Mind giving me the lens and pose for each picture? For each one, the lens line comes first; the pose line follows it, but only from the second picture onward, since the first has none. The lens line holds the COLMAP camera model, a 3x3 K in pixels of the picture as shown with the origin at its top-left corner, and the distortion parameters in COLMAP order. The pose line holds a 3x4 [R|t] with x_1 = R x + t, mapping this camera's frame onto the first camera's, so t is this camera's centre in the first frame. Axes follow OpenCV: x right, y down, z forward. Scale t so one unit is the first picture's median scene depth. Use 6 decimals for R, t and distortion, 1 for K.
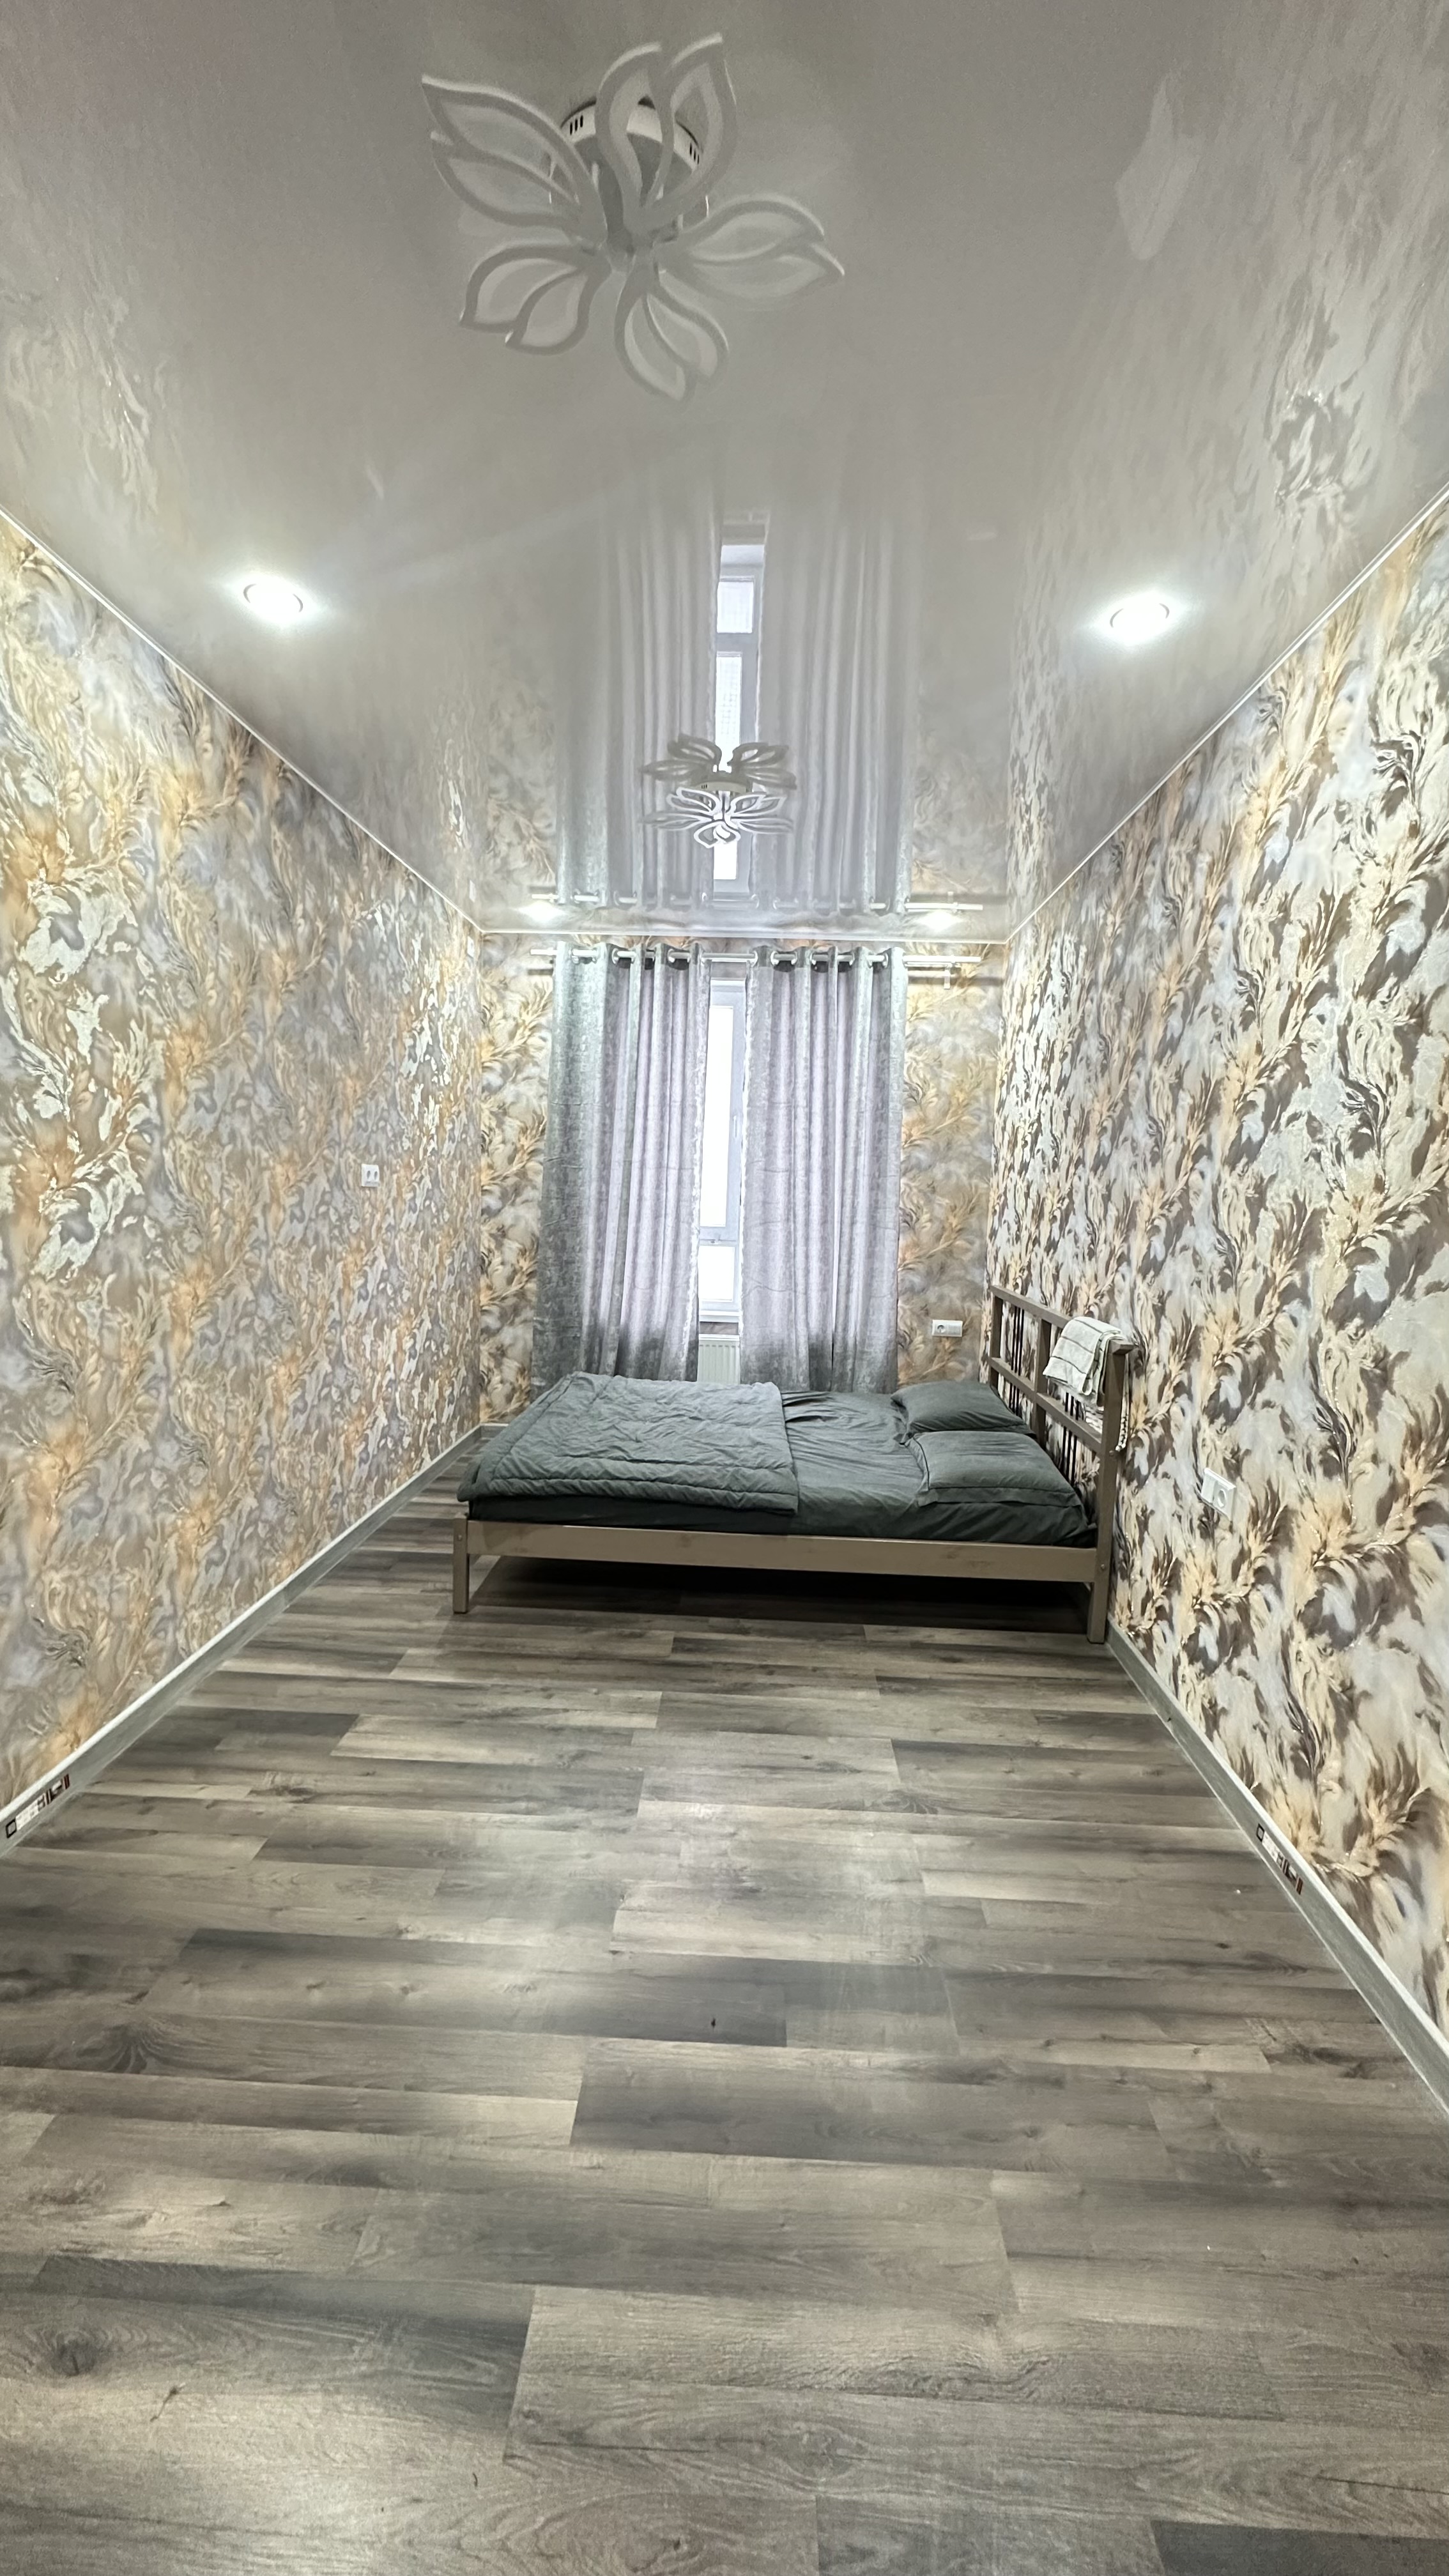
lens RADIAL K [[1026.2, 0, 724.9], [0, 1026.2, 1290.3], [0, 0, 1]] dist [-0.004525, 0.001189]
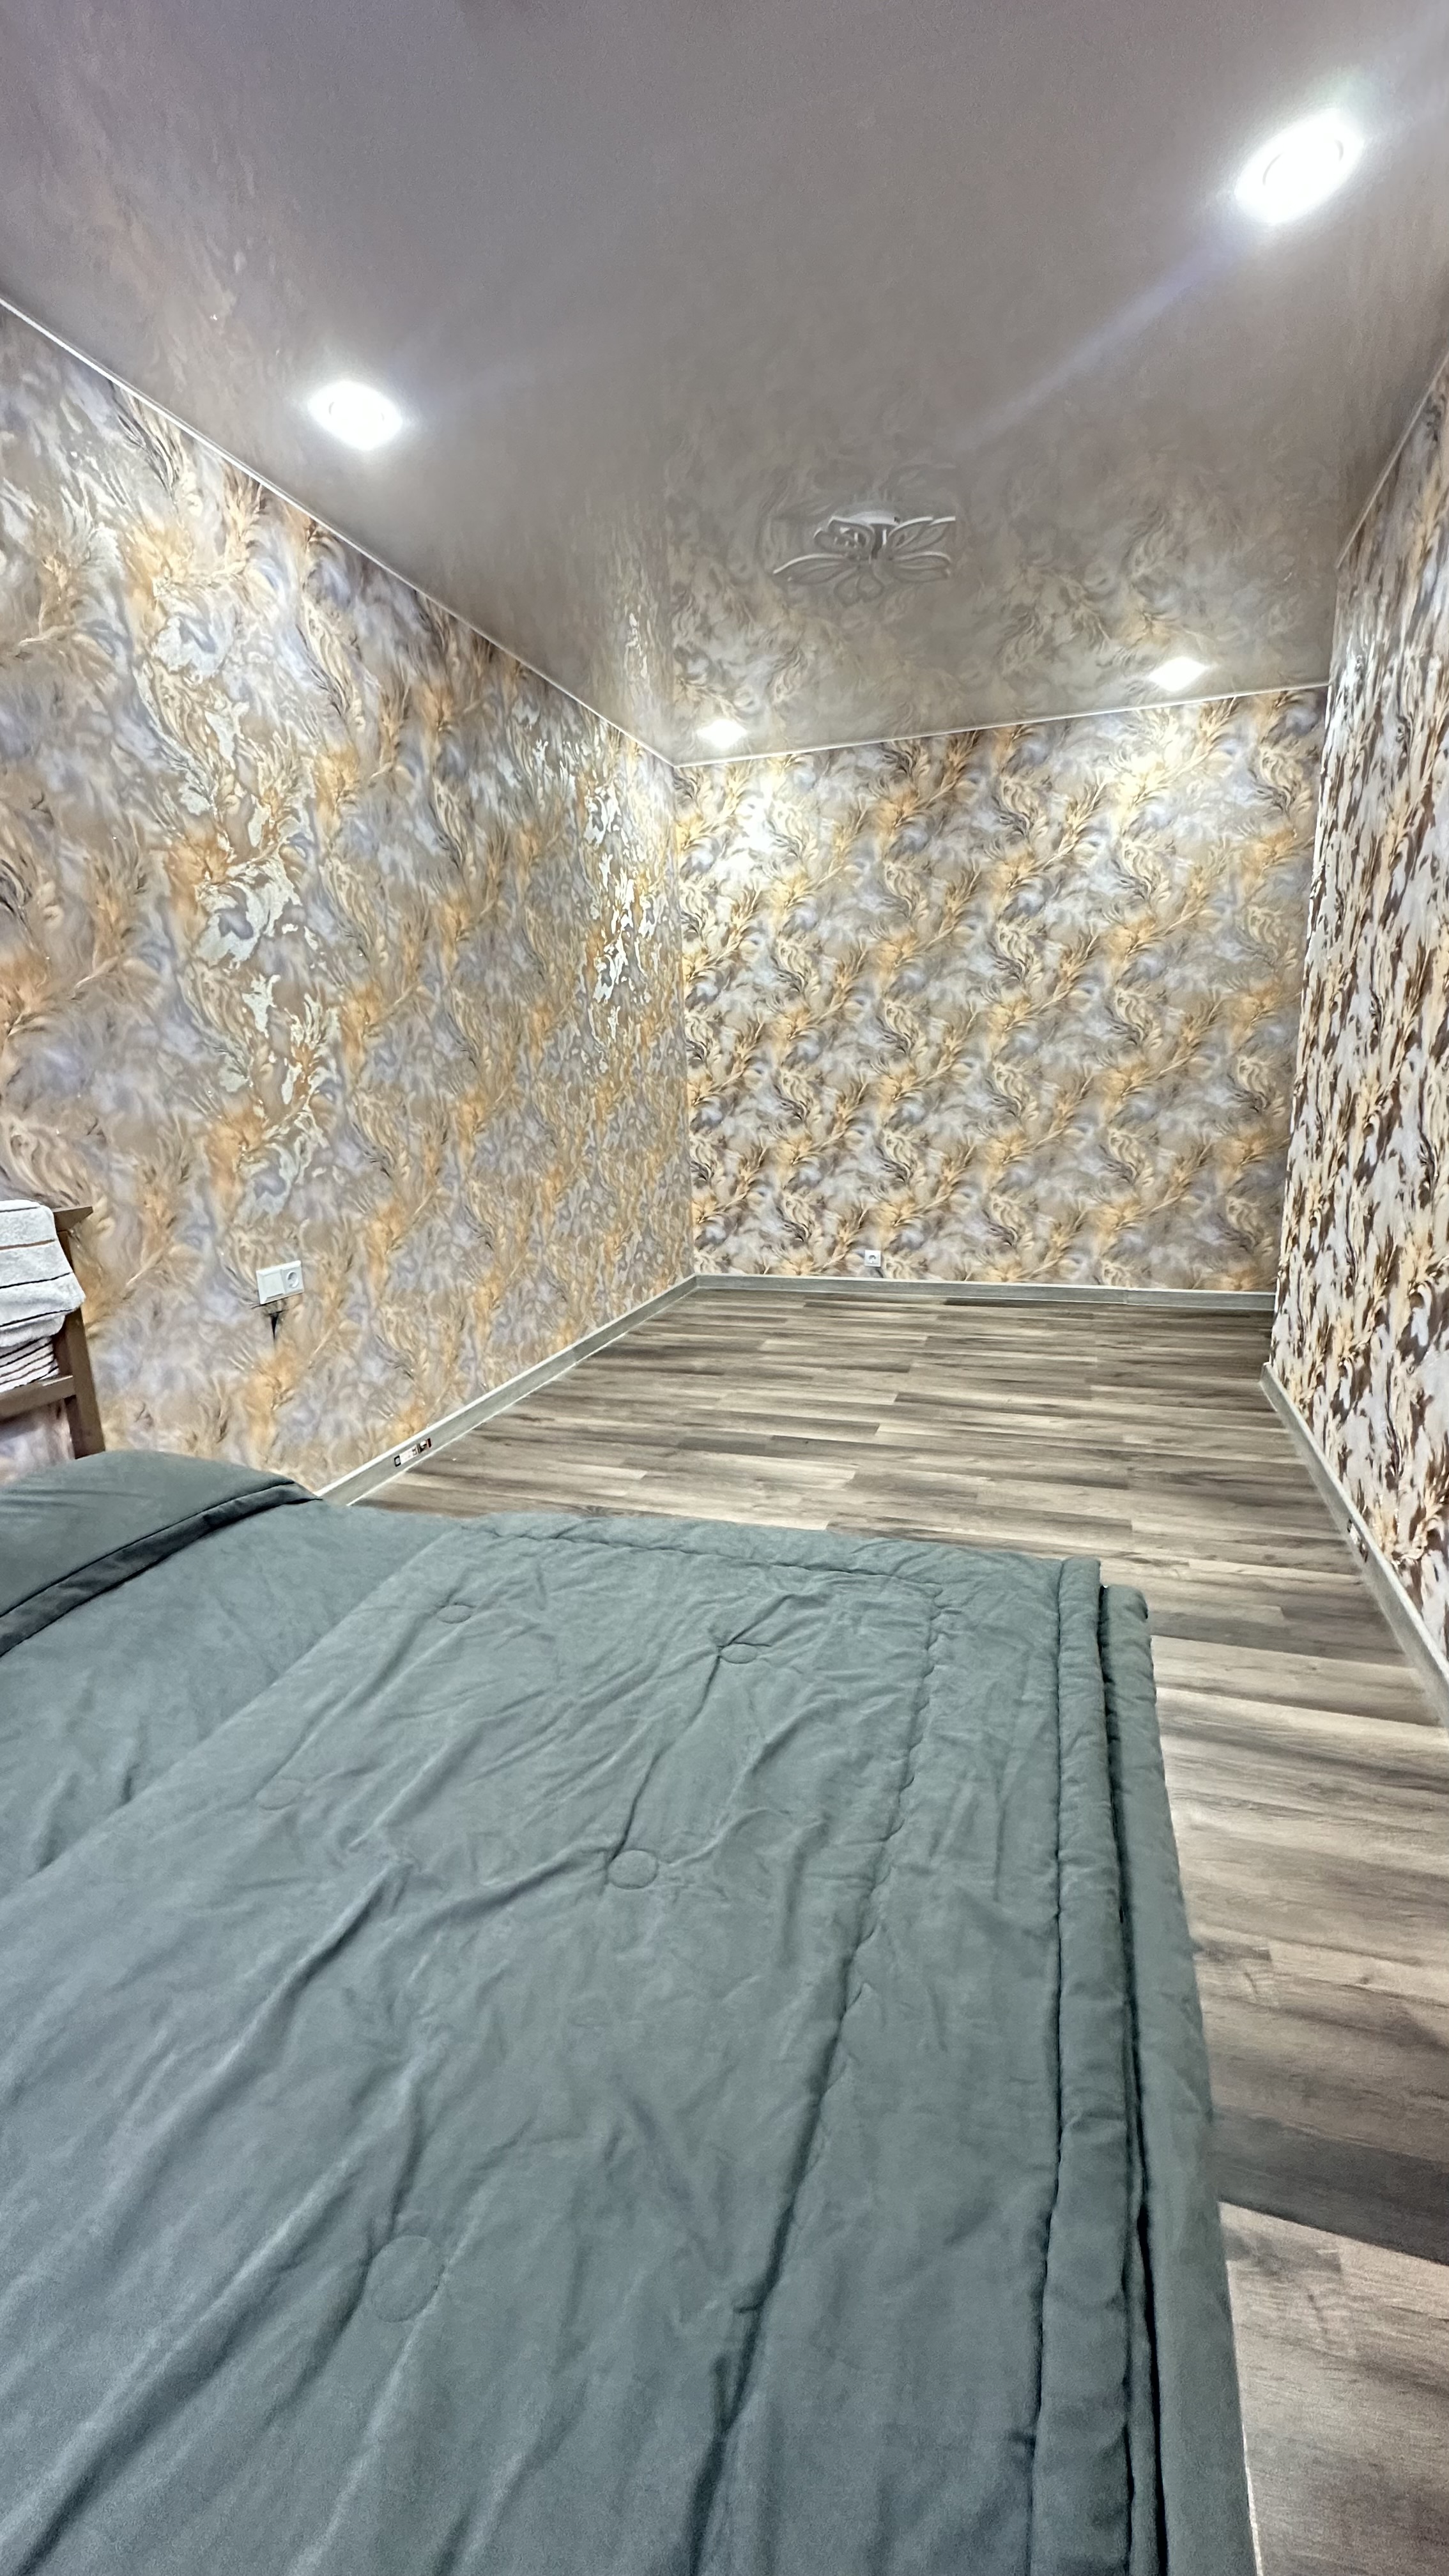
lens RADIAL K [[1026.2, 0, 711.8], [0, 1026.2, 1294.7], [0, 0, 1]] dist [-0.004525, 0.001189]
pose [[0.957328, -0.001489, -0.289001, 0.158026], [0.034562, 0.993400, 0.109370, -0.038051], [0.286930, -0.114691, 0.951061, 0.016470]]
